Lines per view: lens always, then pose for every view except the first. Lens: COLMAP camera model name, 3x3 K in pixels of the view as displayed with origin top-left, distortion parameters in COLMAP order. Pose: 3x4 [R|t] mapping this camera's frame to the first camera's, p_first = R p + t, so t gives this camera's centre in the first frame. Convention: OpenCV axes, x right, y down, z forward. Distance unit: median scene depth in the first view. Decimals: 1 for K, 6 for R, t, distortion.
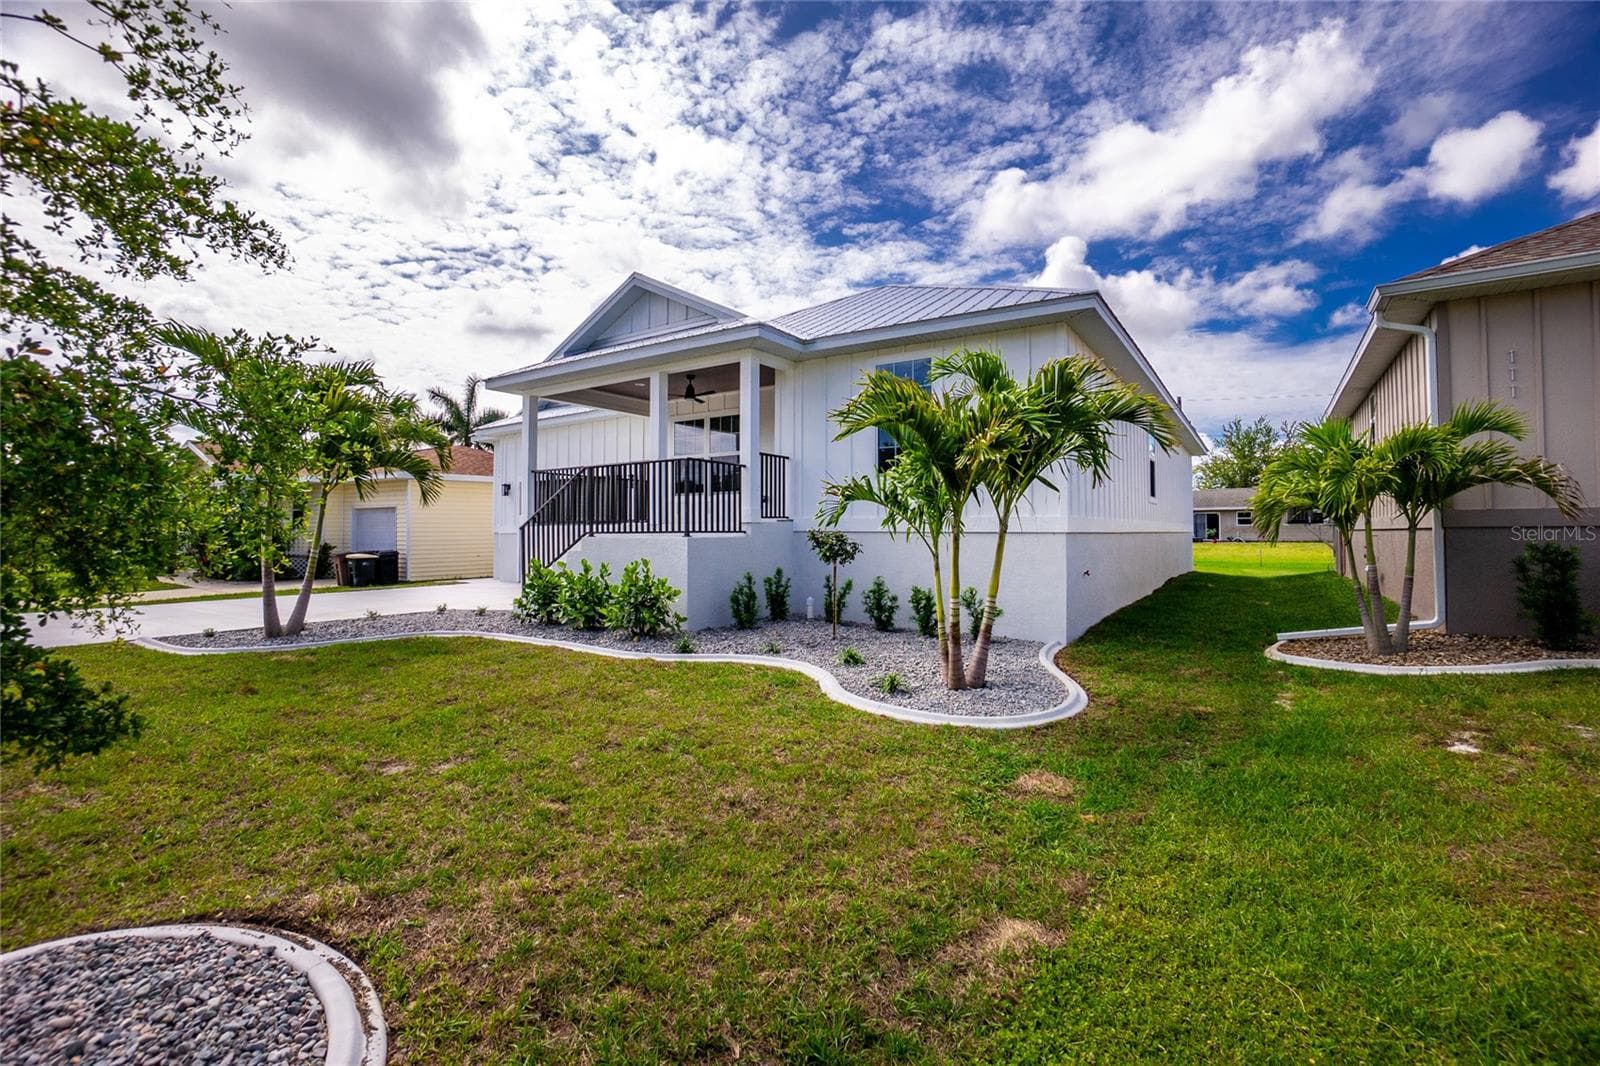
lens RADIAL K [[711.4, 0, 798.9], [0, 711.4, 515.3], [0, 0, 1]] dist [-0.001013, 0.000250]
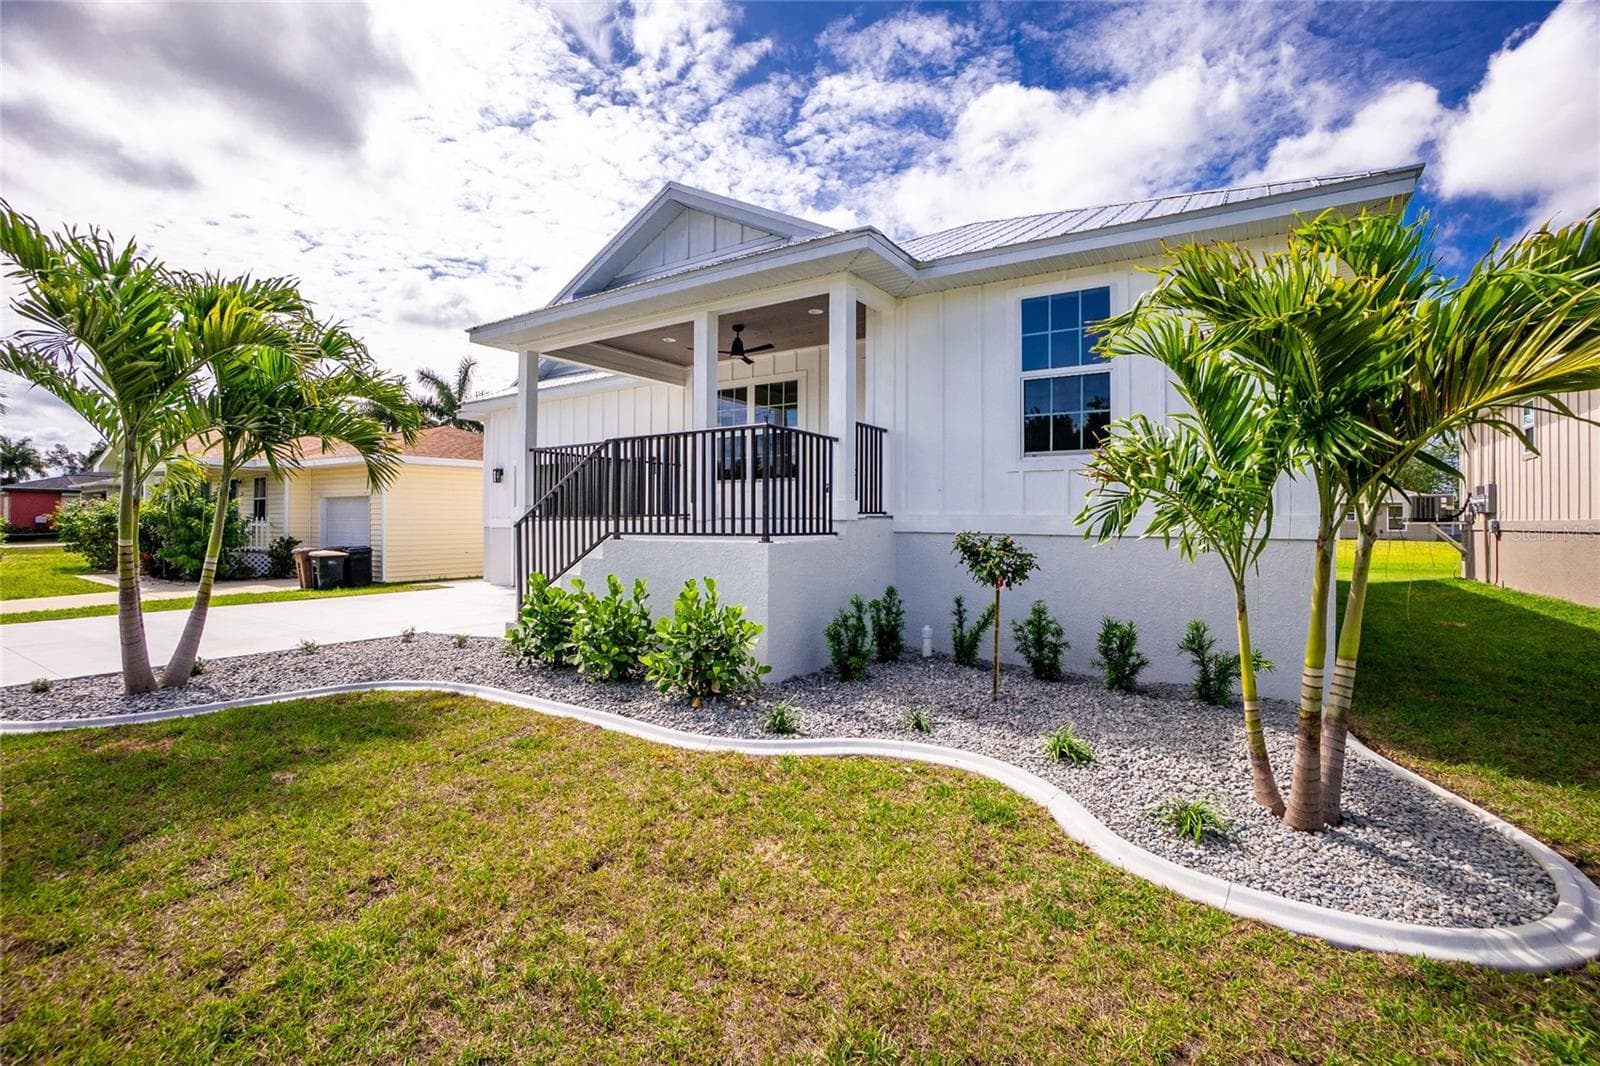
lens RADIAL K [[711.4, 0, 798.9], [0, 711.4, 515.3], [0, 0, 1]] dist [-0.001013, 0.000250]
pose [[0.999966, 0.005575, 0.006146, -0.117856], [-0.005648, 0.999914, 0.011809, -0.002833], [-0.006079, -0.011843, 0.999911, 0.300276]]
